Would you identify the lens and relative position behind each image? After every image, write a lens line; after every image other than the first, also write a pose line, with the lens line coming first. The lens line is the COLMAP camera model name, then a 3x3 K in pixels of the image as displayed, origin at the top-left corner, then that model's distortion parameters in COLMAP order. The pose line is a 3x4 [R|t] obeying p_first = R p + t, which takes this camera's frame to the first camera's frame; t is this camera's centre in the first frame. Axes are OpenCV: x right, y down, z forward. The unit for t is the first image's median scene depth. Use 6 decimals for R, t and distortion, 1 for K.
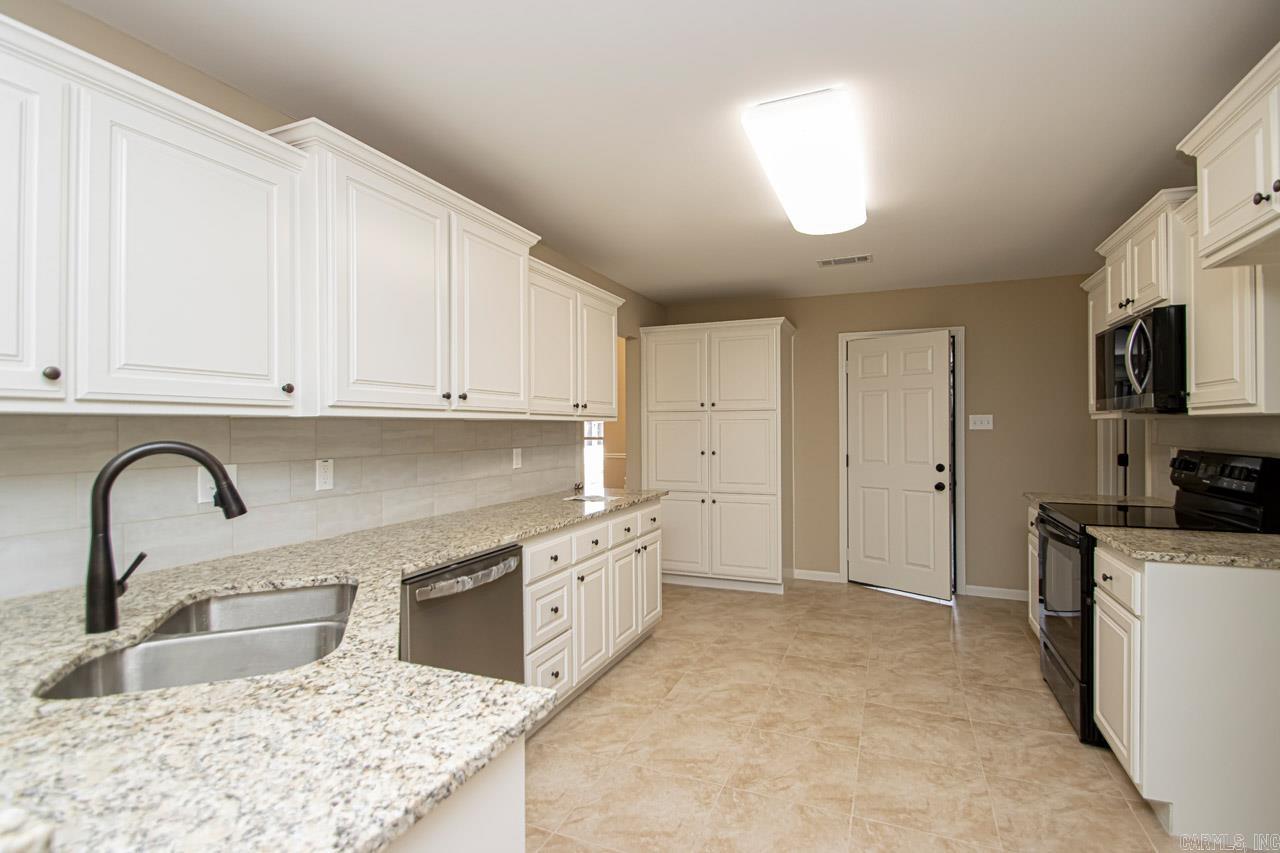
lens RADIAL K [[604.3, 0, 647.5], [0, 604.3, 425.2], [0, 0, 1]] dist [0.012753, -0.018911]
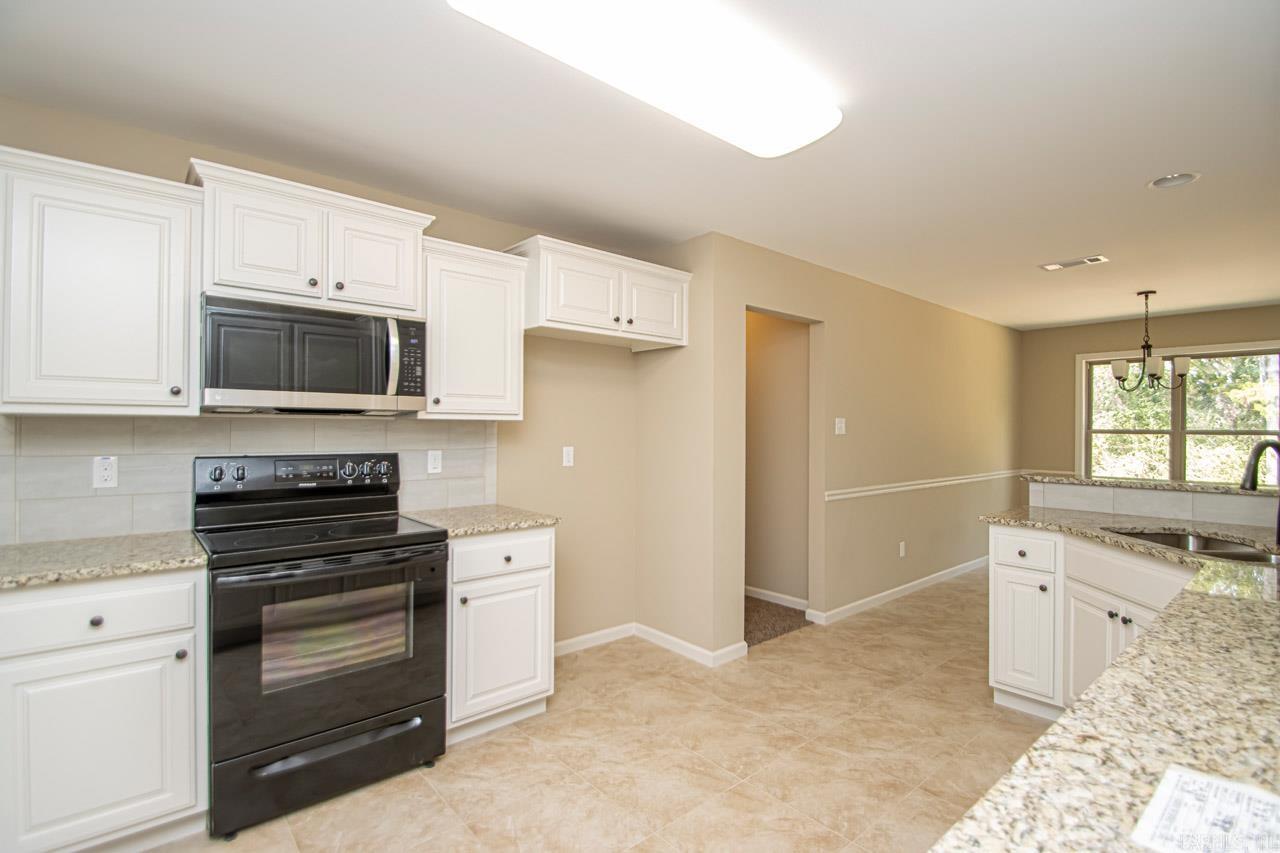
lens RADIAL K [[604.3, 0, 647.5], [0, 604.3, 425.2], [0, 0, 1]] dist [0.012753, -0.018911]
pose [[-0.900267, -0.000366, 0.435337, 0.009531], [-0.004422, 0.999956, -0.008303, 0.003315], [-0.435315, -0.009400, -0.900229, 1.486258]]
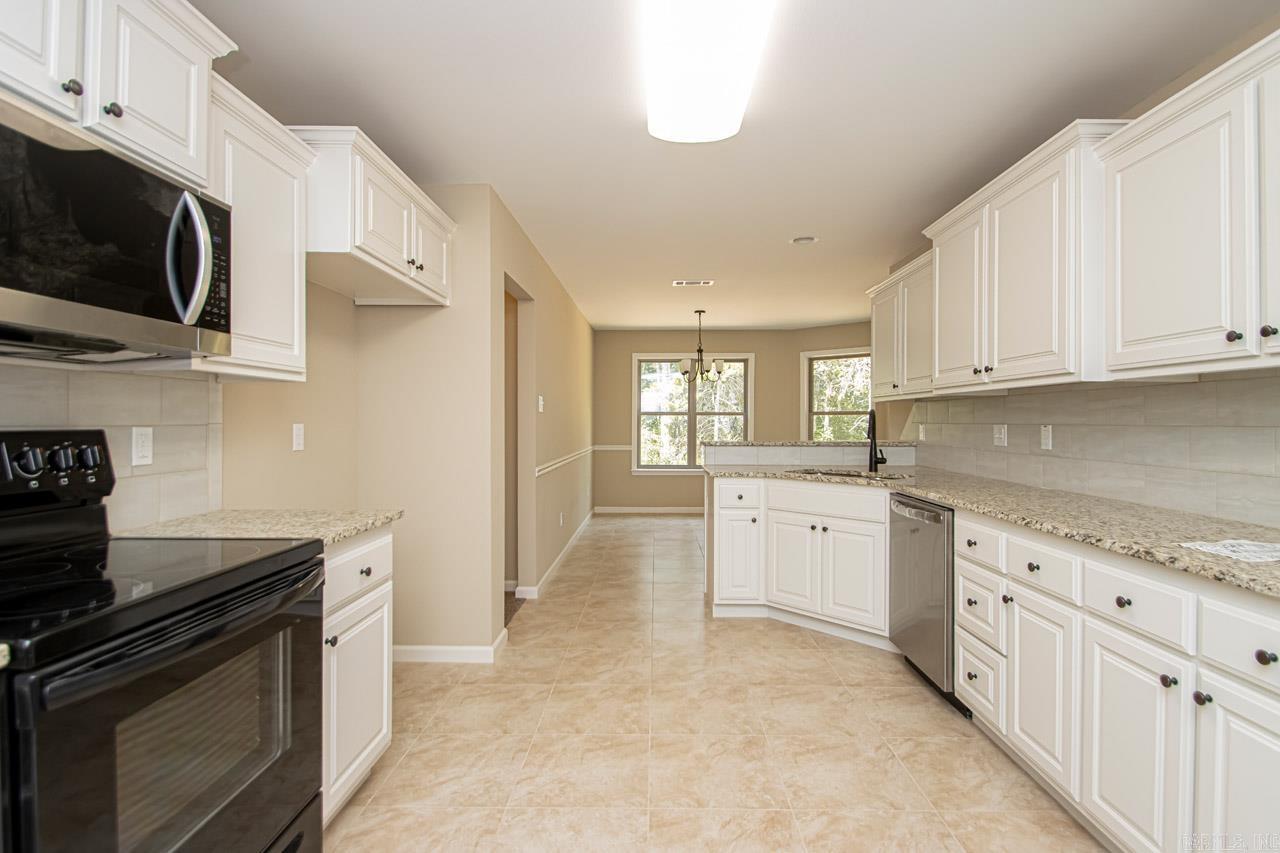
lens RADIAL K [[611.1, 0, 658.5], [0, 611.1, 419.1], [0, 0, 1]] dist [0.017262, -0.020163]
pose [[-0.923650, 0.002834, -0.383227, 0.547158], [0.004443, 0.999985, -0.003314, 0.036460], [0.383212, -0.004764, -0.923648, 1.486914]]
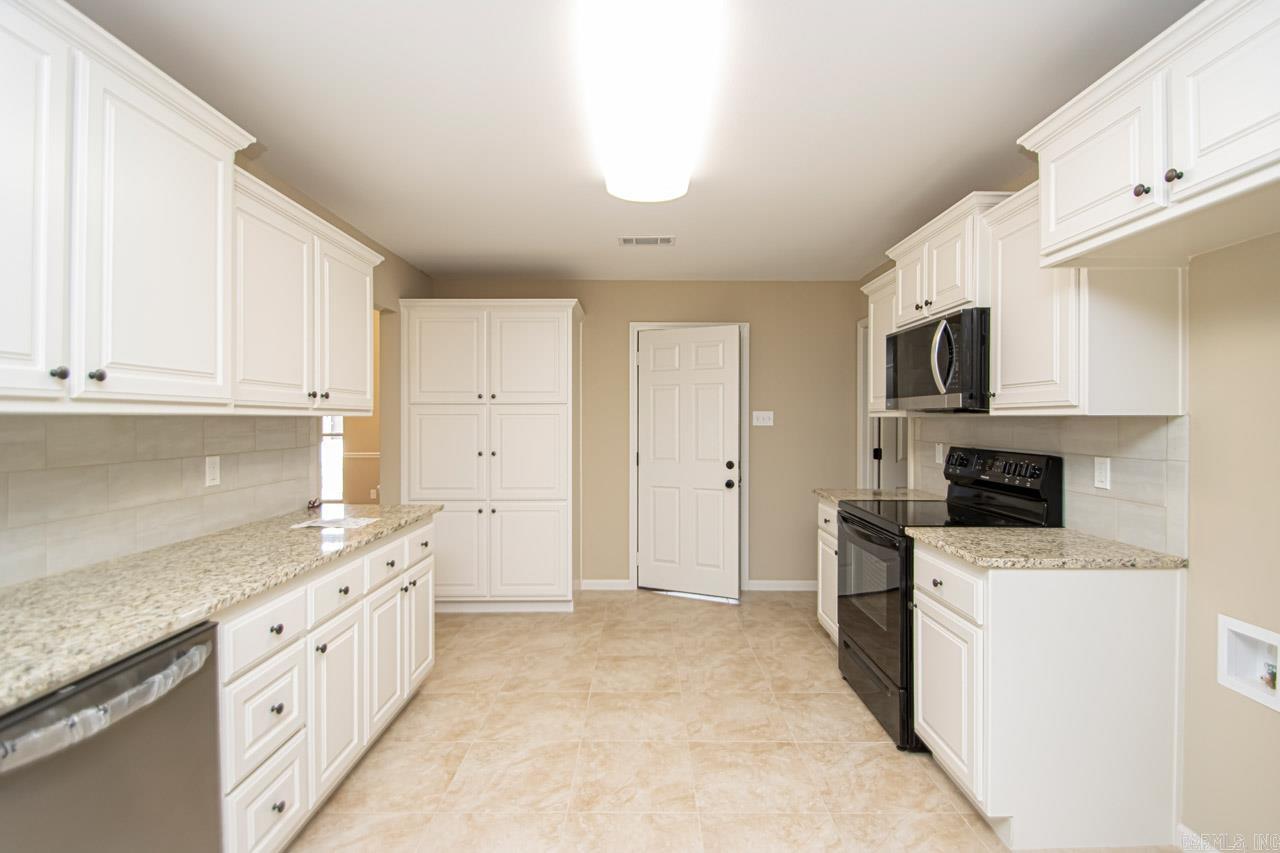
lens RADIAL K [[603.0, 0, 641.5], [0, 603.0, 417.2], [0, 0, 1]] dist [0.019674, -0.020472]
pose [[0.923451, 0.004514, 0.383689, -0.038563], [-0.004349, 0.999990, -0.001297, -0.007716], [-0.383691, -0.000471, 0.923461, 0.222989]]
